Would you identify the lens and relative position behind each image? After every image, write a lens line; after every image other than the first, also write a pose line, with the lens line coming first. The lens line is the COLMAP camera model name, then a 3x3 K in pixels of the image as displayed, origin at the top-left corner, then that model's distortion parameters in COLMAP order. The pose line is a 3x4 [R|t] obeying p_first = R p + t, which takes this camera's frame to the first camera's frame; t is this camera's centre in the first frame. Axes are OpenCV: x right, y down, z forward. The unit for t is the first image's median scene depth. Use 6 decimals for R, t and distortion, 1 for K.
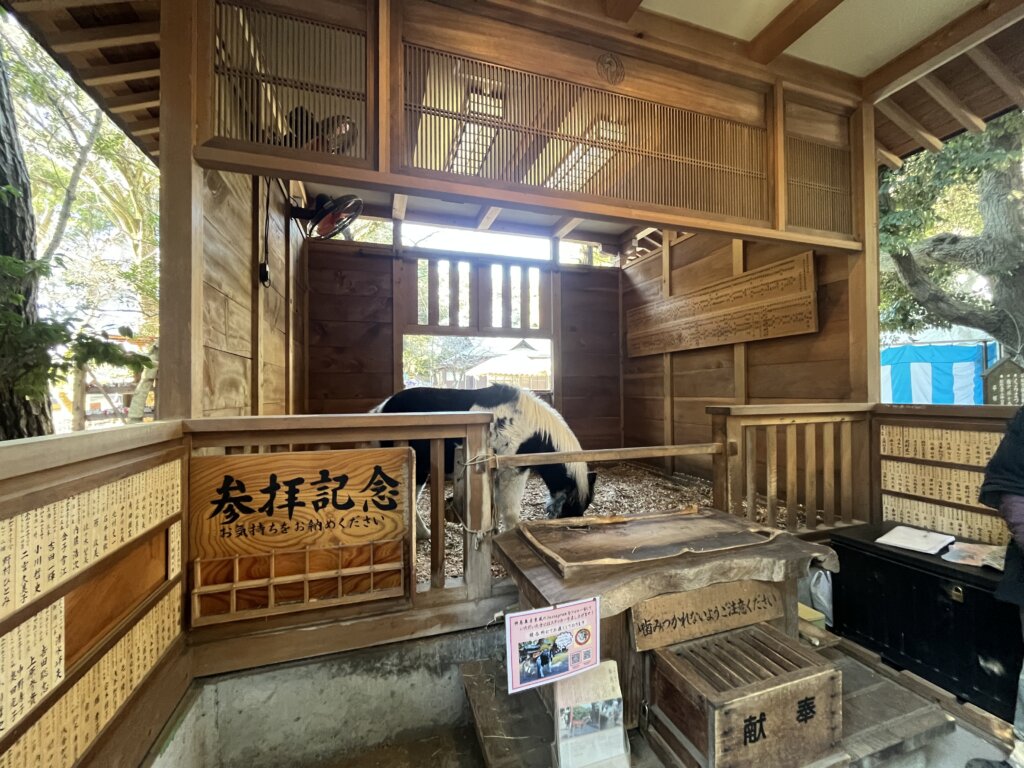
lens RADIAL K [[419.5, 0, 512.0], [0, 419.5, 384.0], [0, 0, 1]] dist [-0.003887, 0.000287]
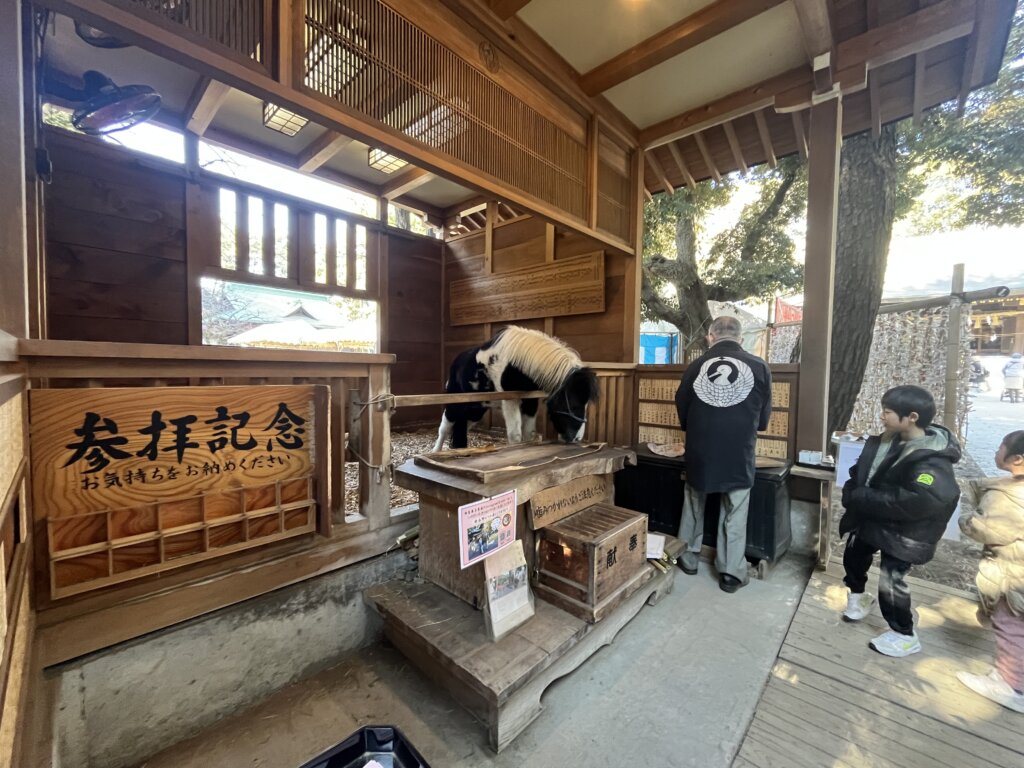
lens RADIAL K [[419.5, 0, 512.0], [0, 419.5, 384.0], [0, 0, 1]] dist [-0.003887, 0.000287]
pose [[0.871670, 0.001791, 0.490091, -0.327716], [-0.027699, 0.998575, 0.045616, 0.093156], [-0.489311, -0.053337, 0.870477, -0.077331]]
